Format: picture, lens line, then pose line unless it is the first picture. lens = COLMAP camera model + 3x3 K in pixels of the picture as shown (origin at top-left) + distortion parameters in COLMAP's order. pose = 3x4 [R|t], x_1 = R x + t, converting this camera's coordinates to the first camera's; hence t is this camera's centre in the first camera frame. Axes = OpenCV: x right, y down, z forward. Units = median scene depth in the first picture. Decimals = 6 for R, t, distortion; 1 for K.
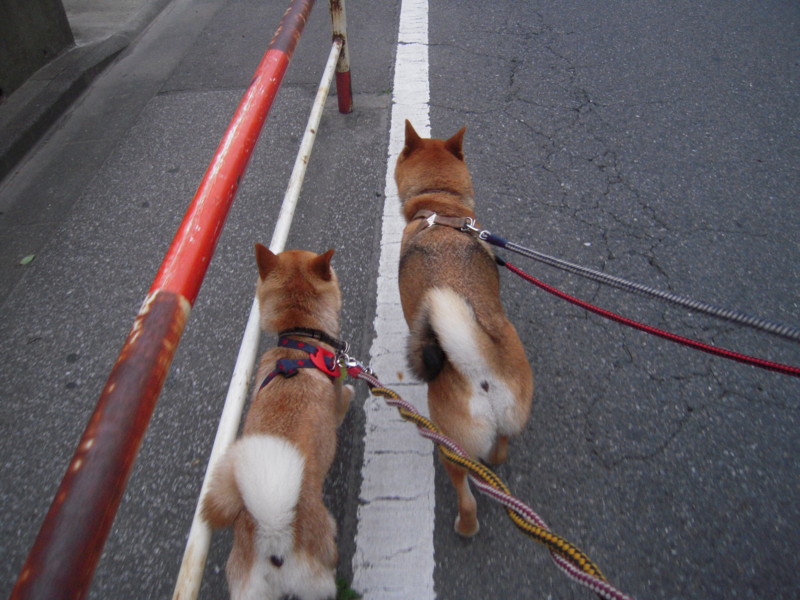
lens RADIAL K [[673.8, 0, 400.0], [0, 673.8, 300.0], [0, 0, 1]] dist [-0.126313, 0.074513]
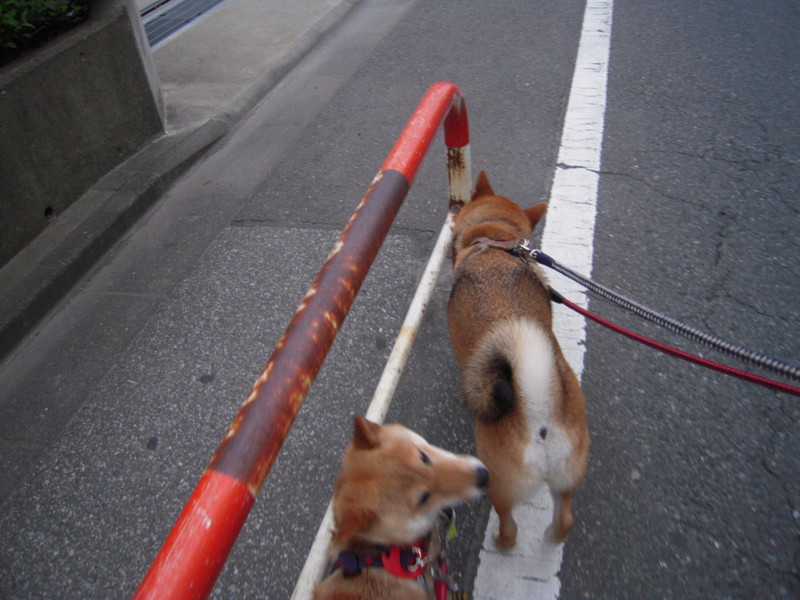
lens RADIAL K [[673.8, 0, 400.0], [0, 673.8, 300.0], [0, 0, 1]] dist [-0.126313, 0.074513]
pose [[0.969086, 0.105892, -0.222842, 0.009263], [-0.108353, 0.994112, 0.001187, -0.249050], [0.221656, 0.022995, 0.974854, 0.280920]]
